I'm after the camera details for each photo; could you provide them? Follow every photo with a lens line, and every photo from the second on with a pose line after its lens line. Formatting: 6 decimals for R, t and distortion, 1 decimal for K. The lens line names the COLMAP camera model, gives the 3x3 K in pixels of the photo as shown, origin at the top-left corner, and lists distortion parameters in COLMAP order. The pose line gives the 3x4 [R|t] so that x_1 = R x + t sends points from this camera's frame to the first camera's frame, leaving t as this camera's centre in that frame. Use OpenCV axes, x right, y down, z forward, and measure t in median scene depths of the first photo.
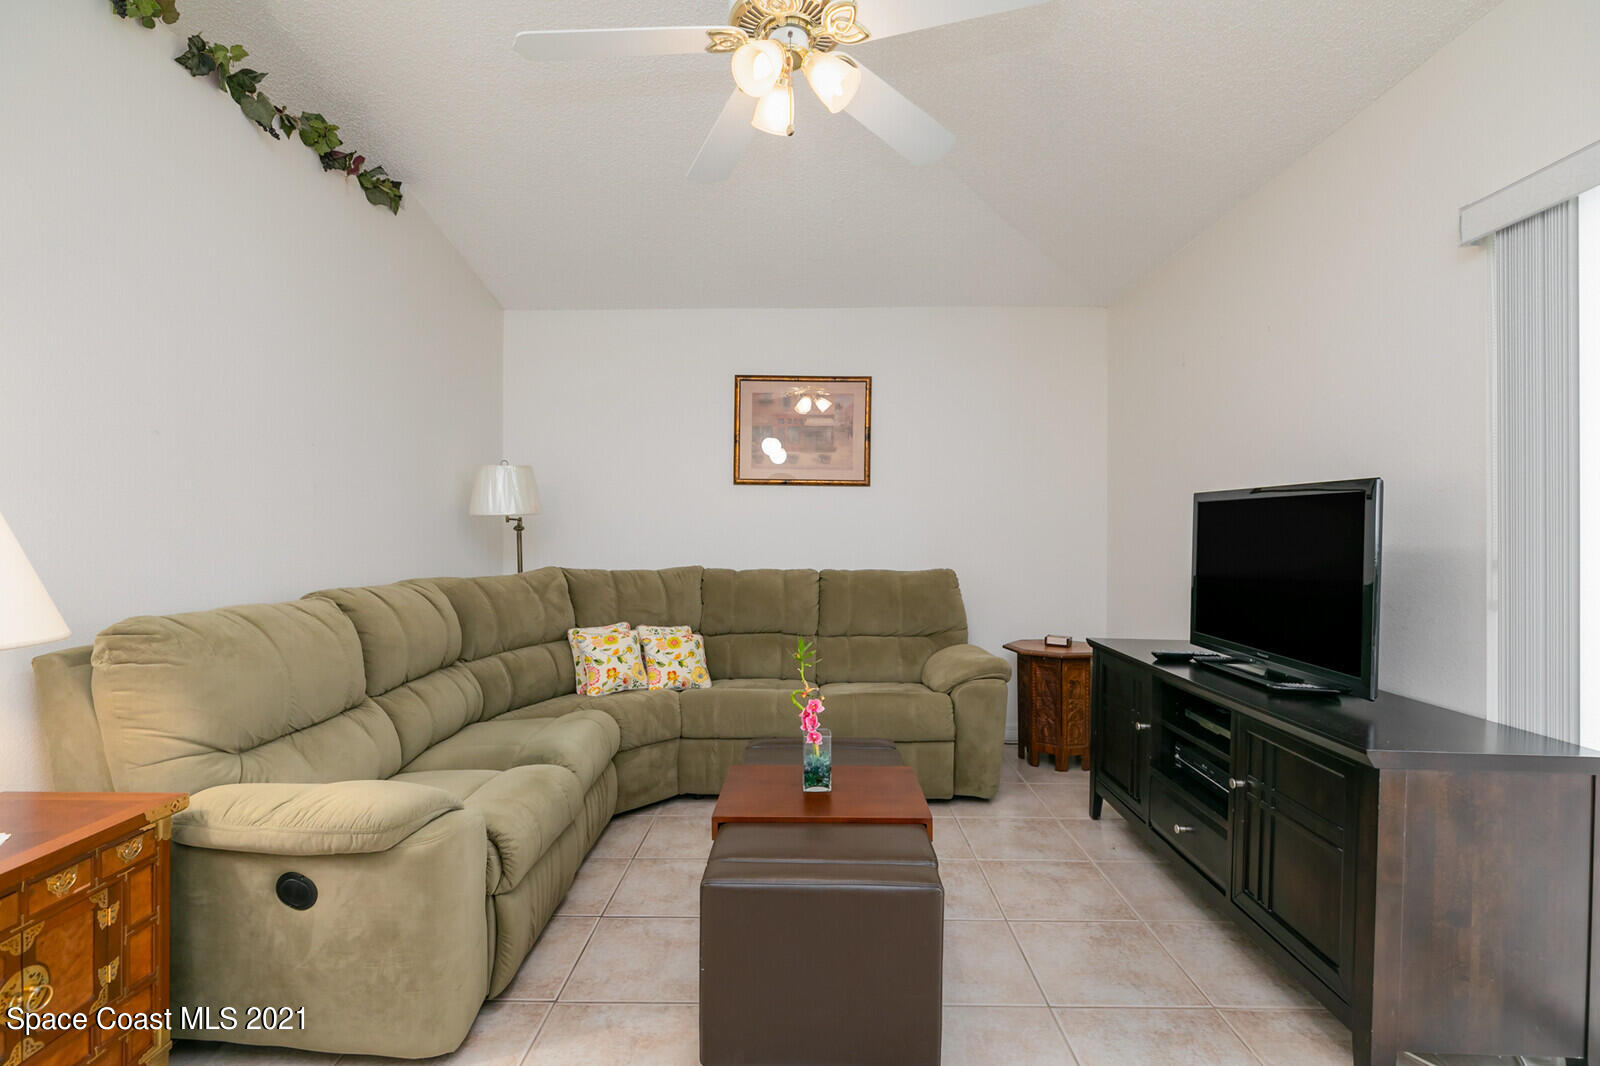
lens RADIAL K [[755.3, 0, 800.0], [0, 755.3, 533.0], [0, 0, 1]] dist [-0.000300, -0.000228]
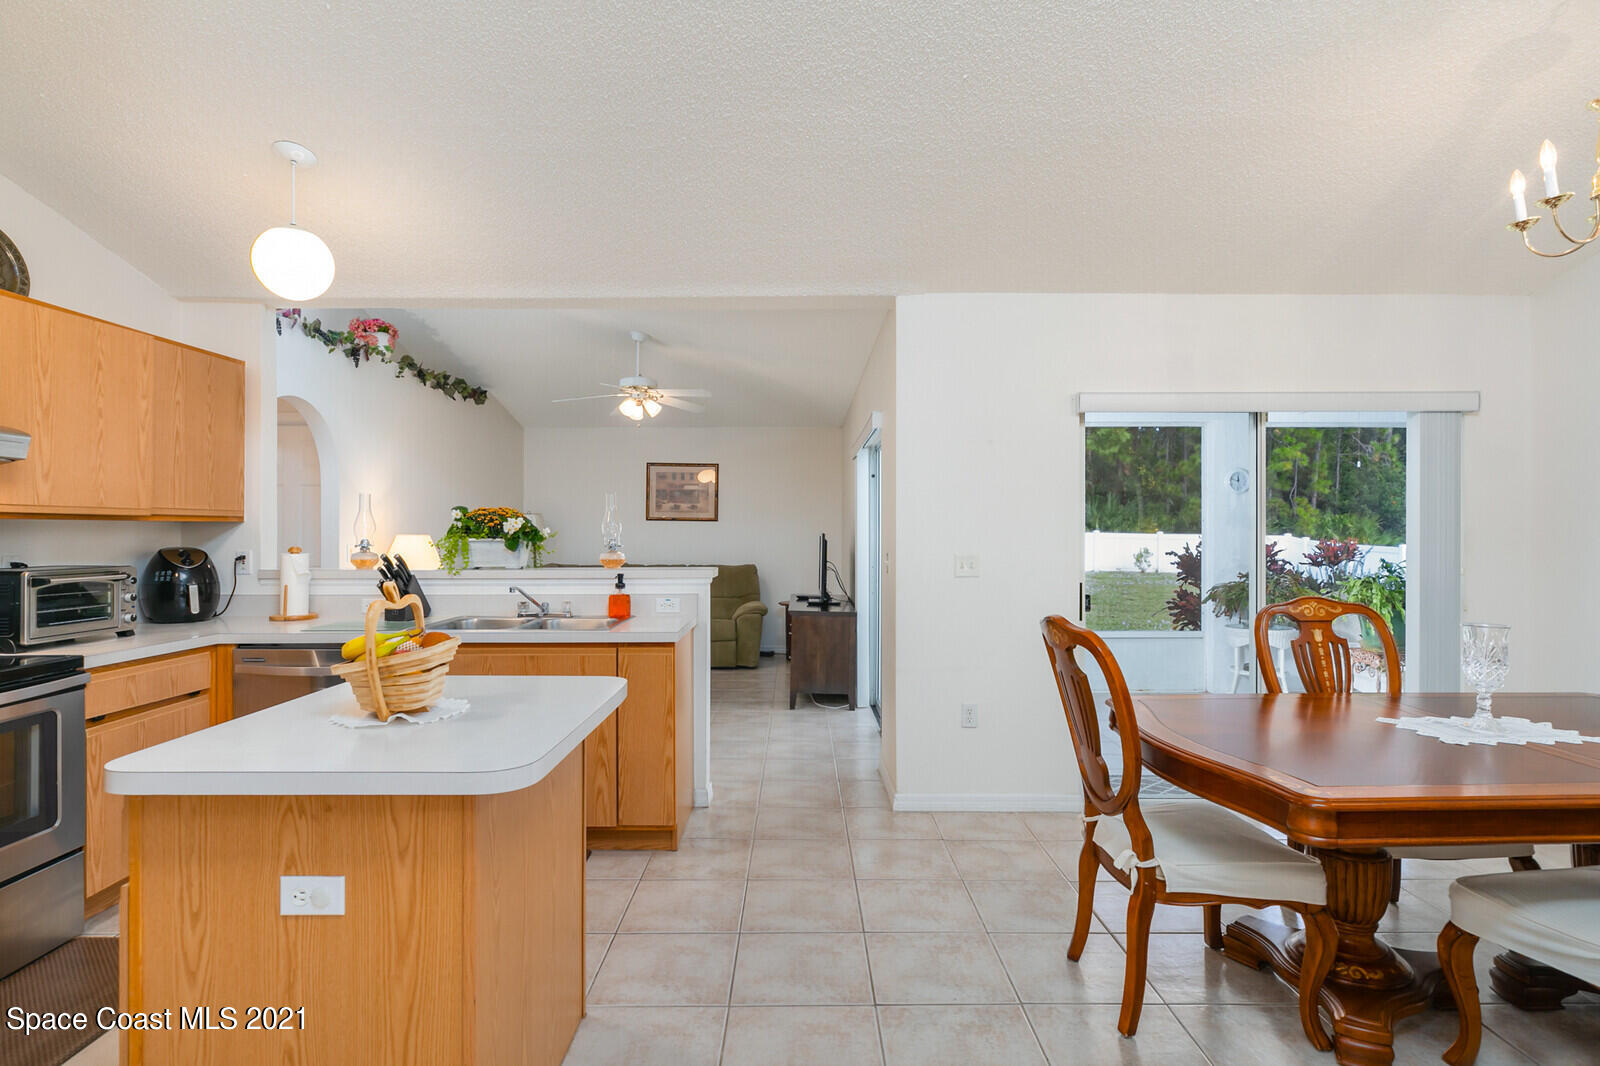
lens RADIAL K [[812.7, 0, 798.9], [0, 812.7, 529.6], [0, 0, 1]] dist [0.001323, 0.000745]
pose [[0.999852, -0.001927, 0.017069, 0.328355], [0.002007, 0.999987, -0.004643, -0.038975], [-0.017060, 0.004677, 0.999844, -1.318645]]
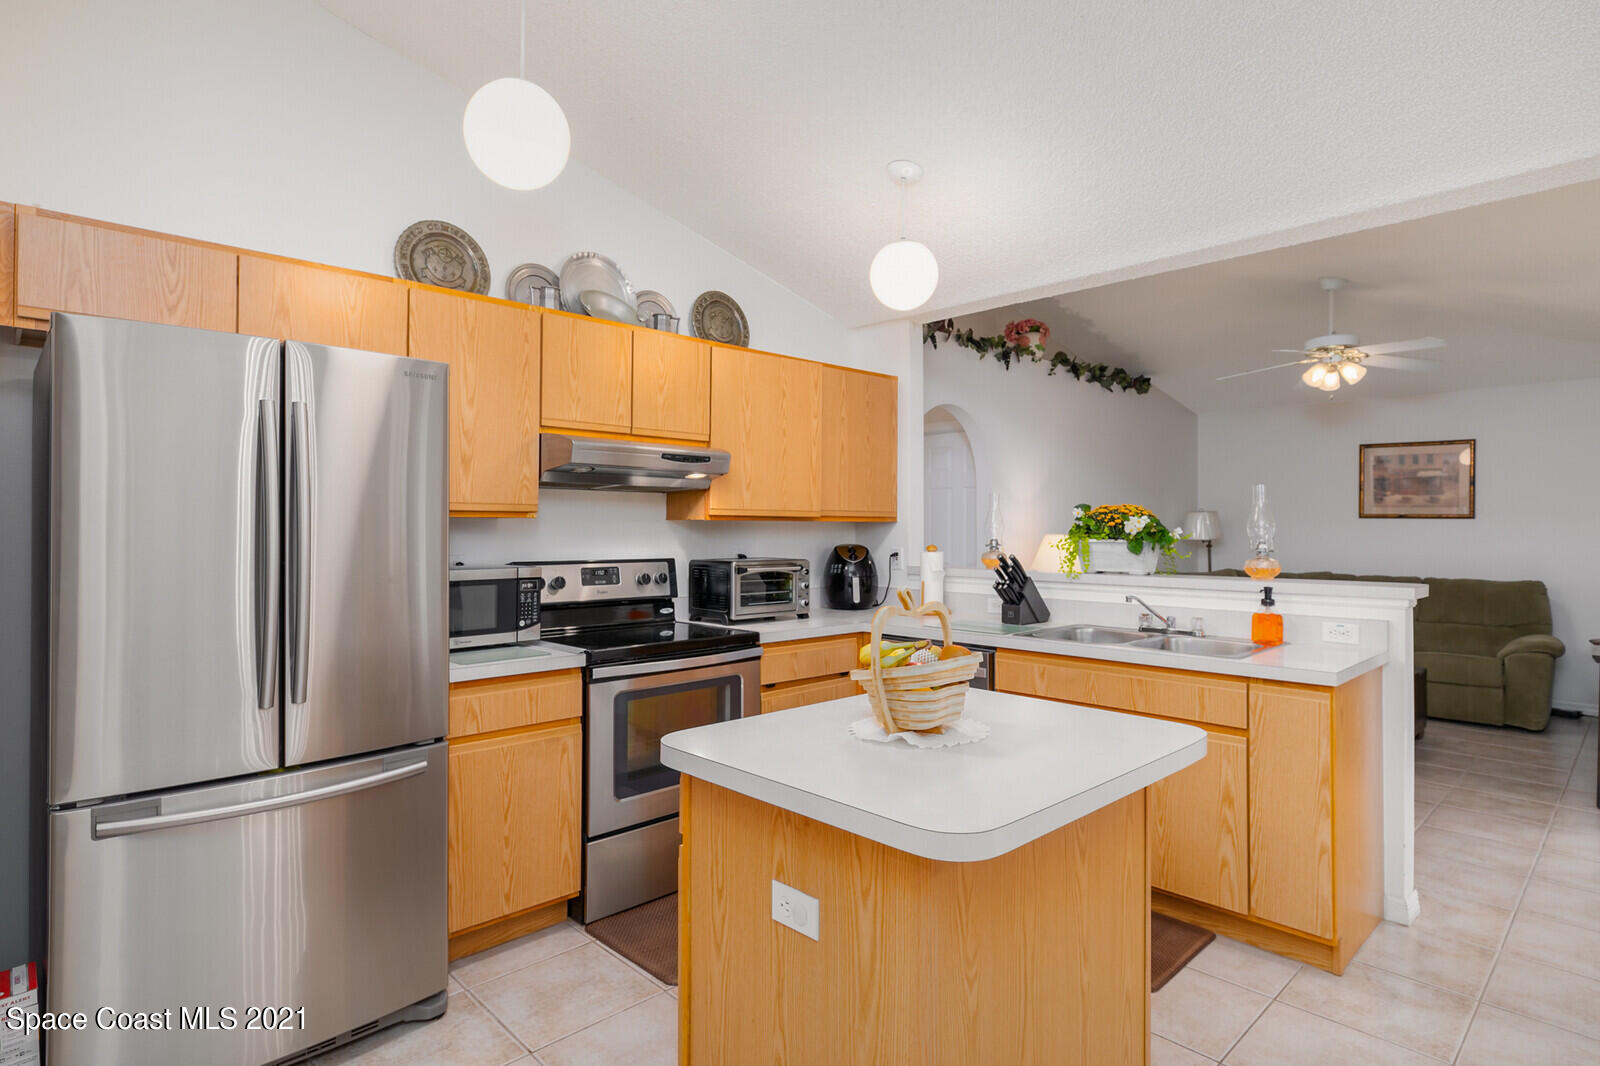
lens RADIAL K [[841.7, 0, 804.8], [0, 841.7, 517.2], [0, 0, 1]] dist [-0.000683, 0.000430]
pose [[0.708575, -0.008988, -0.705579, 0.387073], [-0.004421, 0.999843, -0.017176, -0.040827], [0.705622, 0.015290, 0.708423, -1.186749]]
